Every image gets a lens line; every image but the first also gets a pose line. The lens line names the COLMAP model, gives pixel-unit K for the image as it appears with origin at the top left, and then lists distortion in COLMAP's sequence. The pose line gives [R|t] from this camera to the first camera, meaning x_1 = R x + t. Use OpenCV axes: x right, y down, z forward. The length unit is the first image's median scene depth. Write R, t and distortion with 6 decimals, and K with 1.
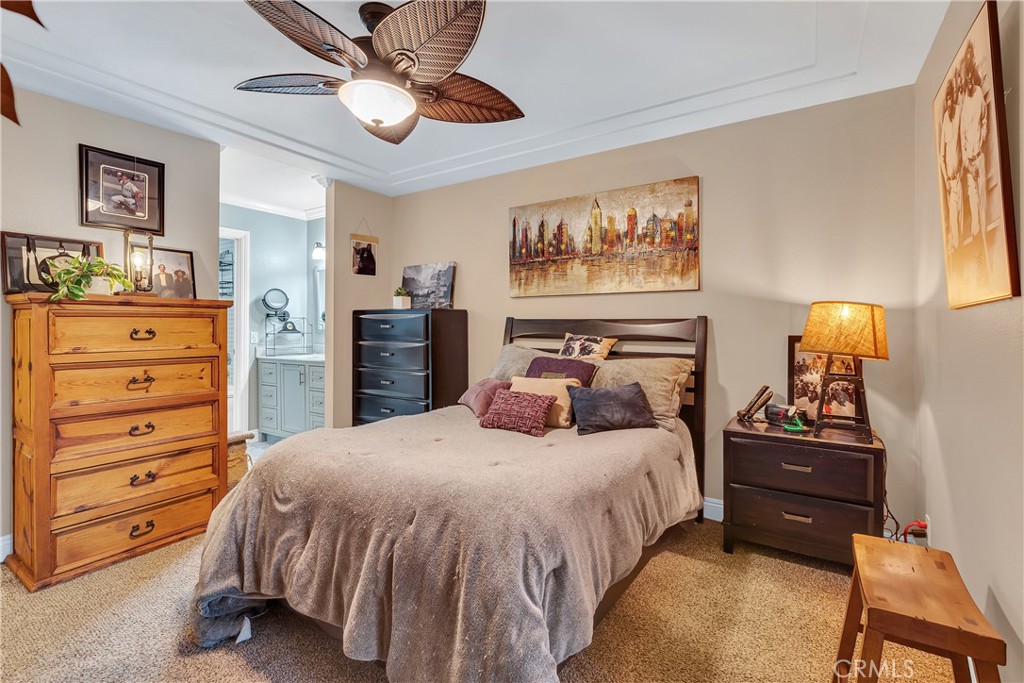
lens RADIAL K [[456.6, 0, 517.6], [0, 456.6, 320.6], [0, 0, 1]] dist [-0.001505, -0.000023]
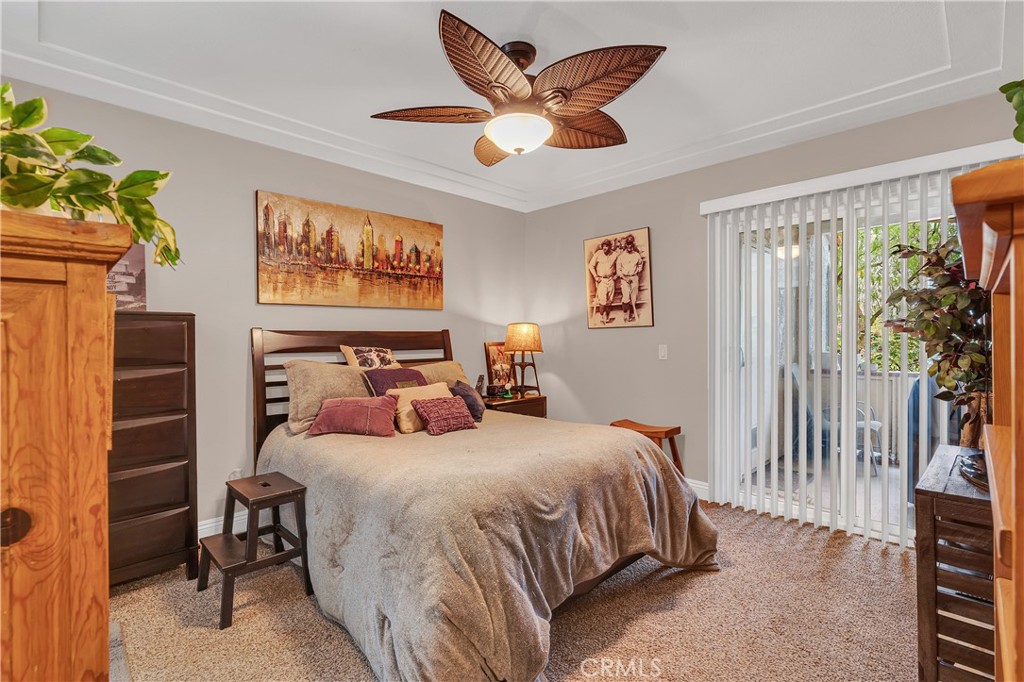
lens RADIAL K [[460.8, 0, 512.6], [0, 460.8, 339.3], [0, 0, 1]] dist [-0.002479, 0.000243]
pose [[0.207354, -0.011659, 0.978196, -0.772320], [-0.002000, 0.999922, 0.012342, 0.001328], [-0.978264, -0.004515, 0.207315, 0.443930]]
